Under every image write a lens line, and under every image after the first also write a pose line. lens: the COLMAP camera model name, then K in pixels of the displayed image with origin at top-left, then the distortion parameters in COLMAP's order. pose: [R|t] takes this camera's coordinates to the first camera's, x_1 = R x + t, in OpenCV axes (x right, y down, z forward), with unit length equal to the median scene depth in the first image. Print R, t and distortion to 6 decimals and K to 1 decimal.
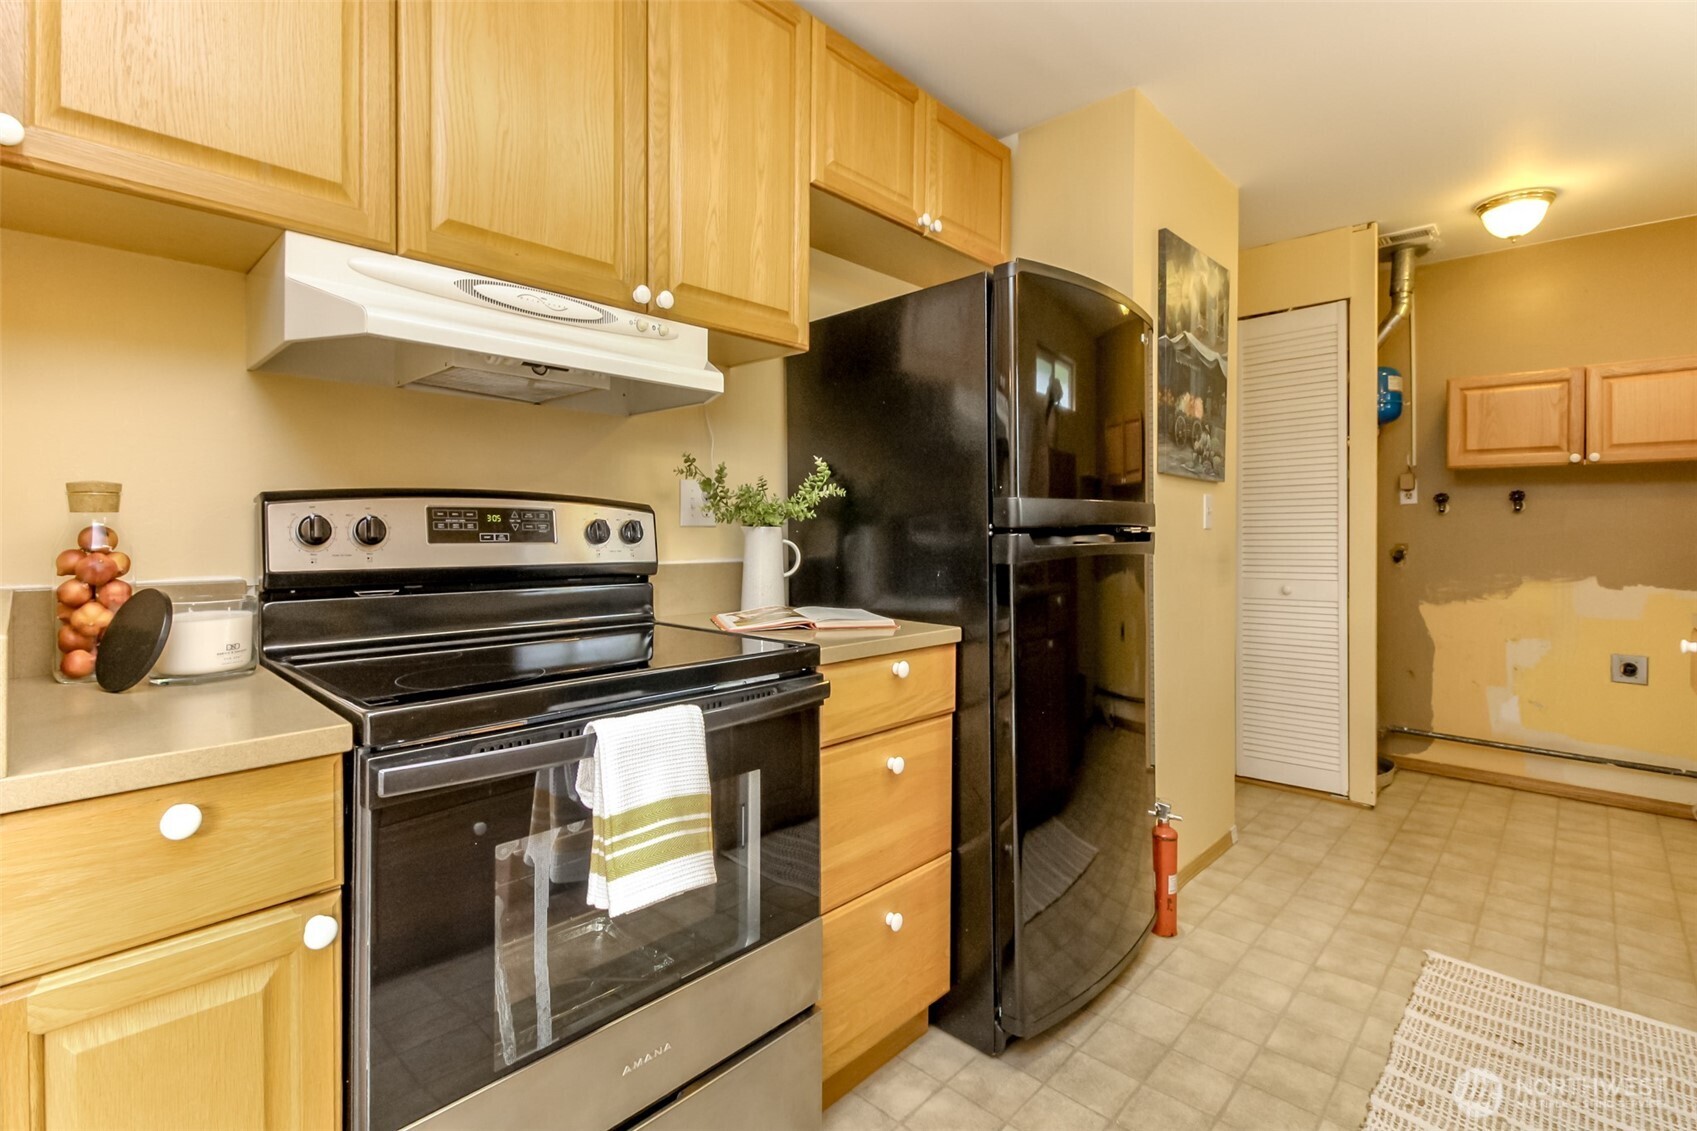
lens RADIAL K [[779.2, 0, 838.6], [0, 779.2, 530.9], [0, 0, 1]] dist [0.017292, -0.010917]
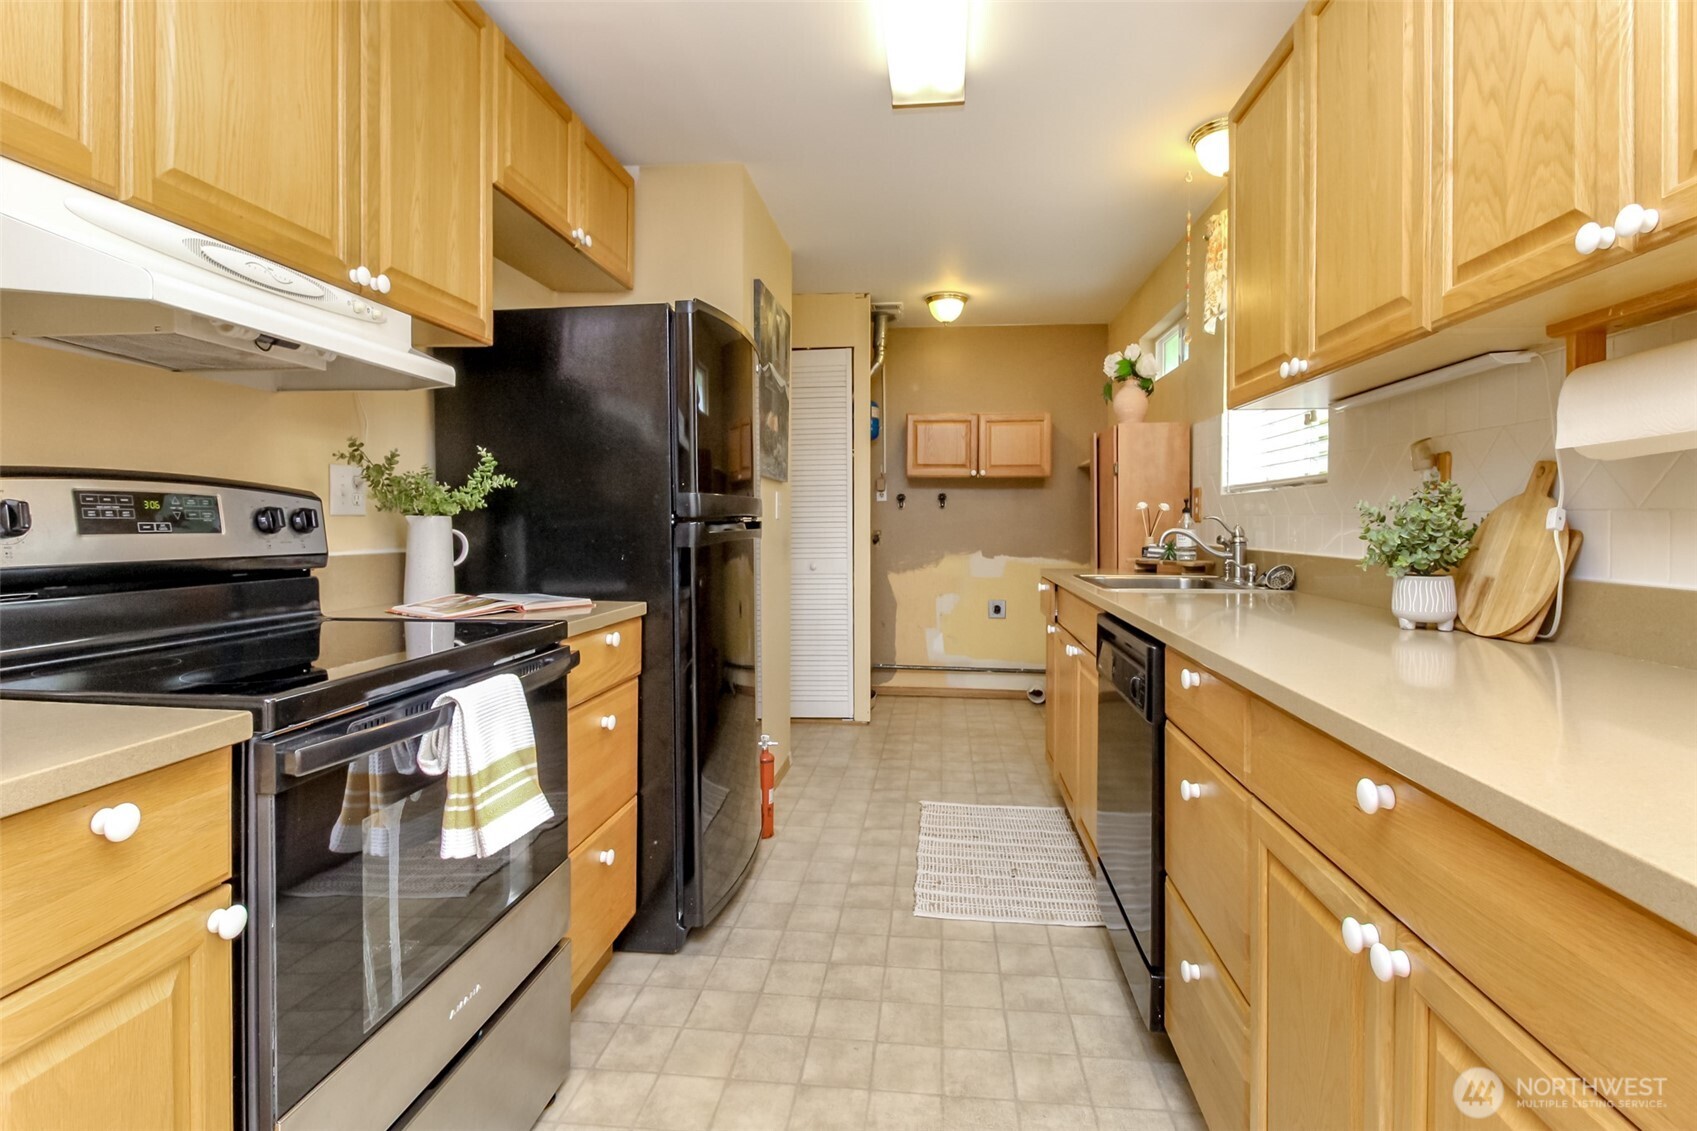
lens RADIAL K [[789.5, 0, 863.1], [0, 789.5, 527.8], [0, 0, 1]] dist [0.018919, -0.012390]
pose [[0.787123, -0.005276, 0.616773, -0.283968], [0.000194, 0.999965, 0.008306, 0.001459], [-0.616795, -0.006418, 0.787097, -0.123881]]
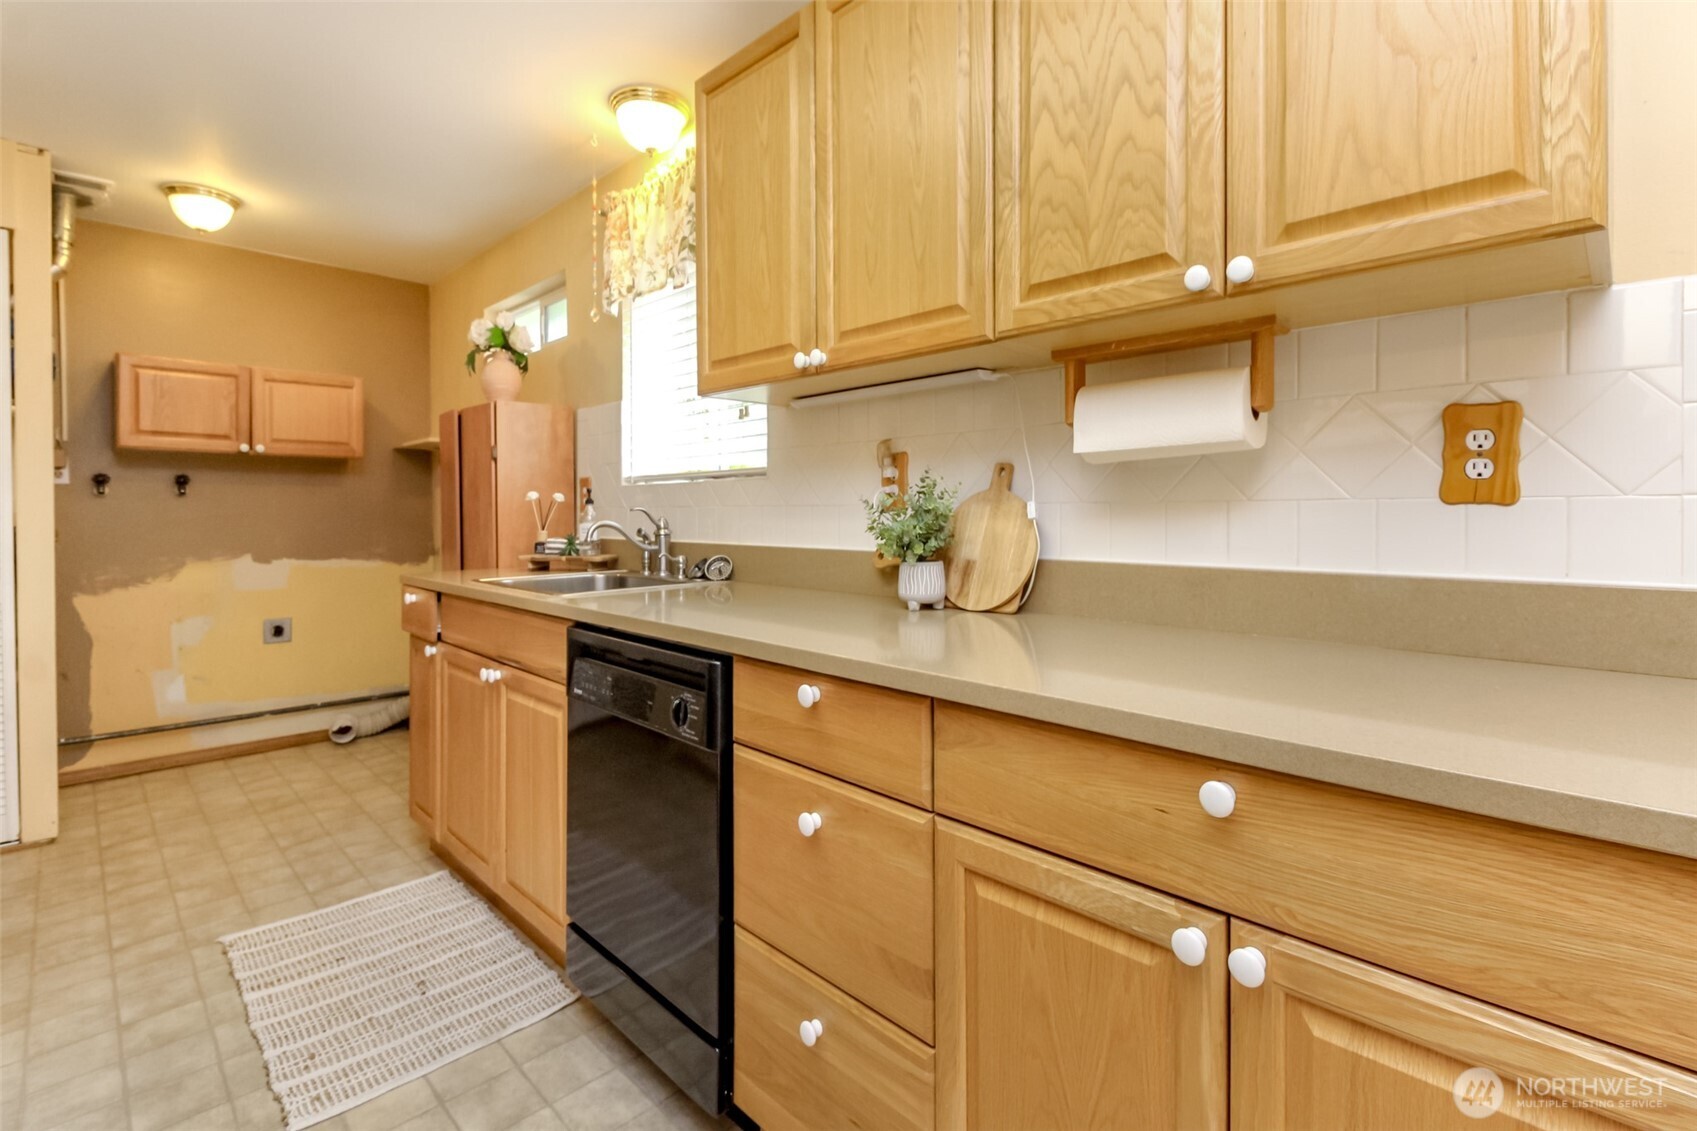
lens RADIAL K [[769.5, 0, 833.7], [0, 769.5, 515.6], [0, 0, 1]] dist [0.018856, -0.012160]
pose [[0.027697, -0.007083, 0.999591, -0.216892], [0.004700, 0.999965, 0.006955, -0.001436], [-0.999605, 0.004506, 0.027729, 0.212313]]
